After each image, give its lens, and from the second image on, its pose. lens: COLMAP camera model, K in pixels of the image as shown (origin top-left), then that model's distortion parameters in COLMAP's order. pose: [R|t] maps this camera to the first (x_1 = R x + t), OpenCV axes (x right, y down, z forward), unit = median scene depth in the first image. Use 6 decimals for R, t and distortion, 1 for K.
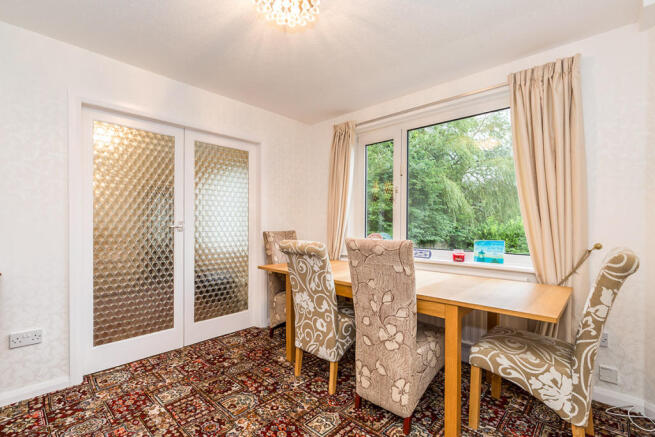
lens RADIAL K [[298.7, 0, 328.7], [0, 298.7, 215.2], [0, 0, 1]] dist [0.000240, 0.000729]
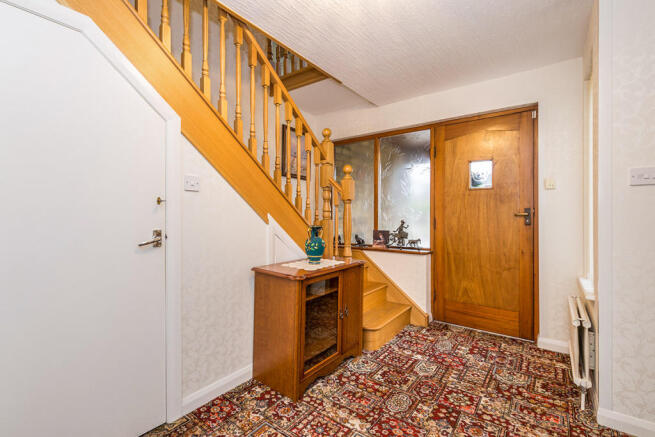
lens RADIAL K [[298.7, 0, 328.7], [0, 298.7, 215.2], [0, 0, 1]] dist [0.000240, 0.000729]
pose [[-0.994343, -0.003885, -0.106143, -0.032231], [-0.001325, 0.999707, -0.024175, 0.048869], [0.106206, -0.023898, -0.994057, 2.012739]]
